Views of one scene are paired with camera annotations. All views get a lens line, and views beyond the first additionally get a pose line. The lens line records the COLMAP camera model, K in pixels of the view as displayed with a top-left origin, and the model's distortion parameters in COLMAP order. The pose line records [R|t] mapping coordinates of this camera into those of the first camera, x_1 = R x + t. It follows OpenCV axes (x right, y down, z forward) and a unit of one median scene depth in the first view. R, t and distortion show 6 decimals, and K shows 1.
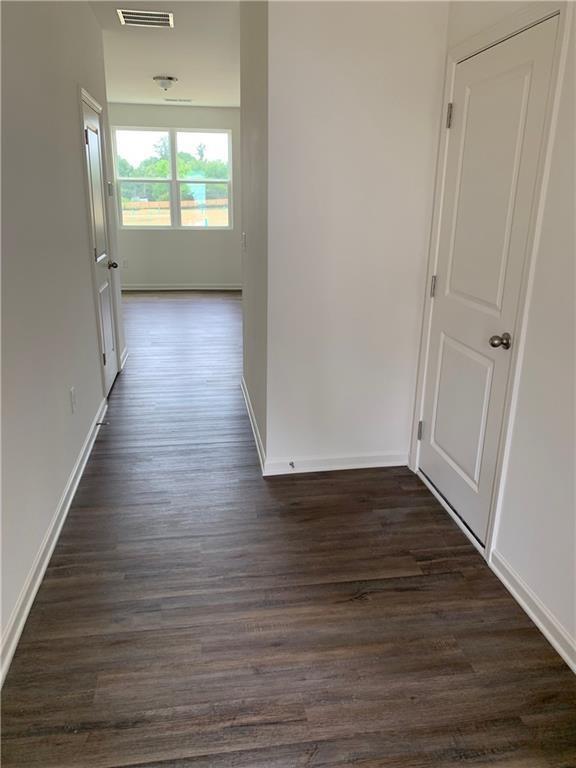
lens RADIAL K [[586.2, 0, 284.9], [0, 586.2, 377.3], [0, 0, 1]] dist [0.010951, 0.003641]
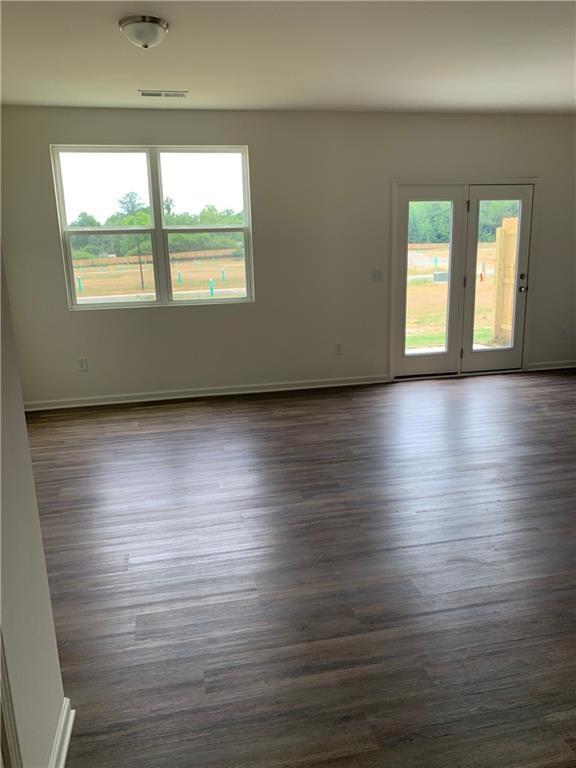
lens RADIAL K [[586.2, 0, 286.3], [0, 586.2, 380.0], [0, 0, 1]] dist [0.010951, 0.003641]
pose [[0.997590, -0.051026, 0.047023, -0.091964], [0.054357, 0.995885, -0.072515, -0.125788], [-0.043129, 0.074896, 0.996258, 0.393383]]
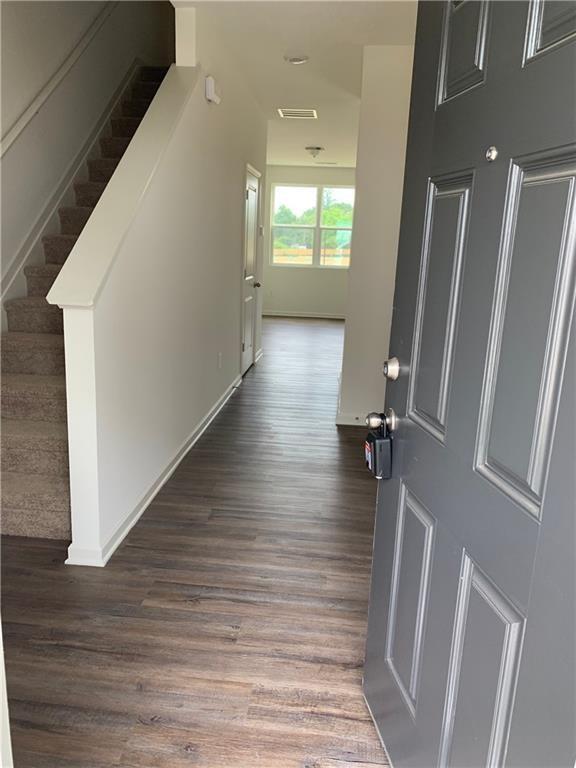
lens RADIAL K [[586.2, 0, 293.9], [0, 586.2, 388.7], [0, 0, 1]] dist [0.010951, 0.003641]
pose [[0.970465, 0.088122, -0.224572, 0.063594], [-0.101565, 0.993621, -0.049008, 0.057512], [0.218821, 0.070369, 0.973224, -0.159025]]
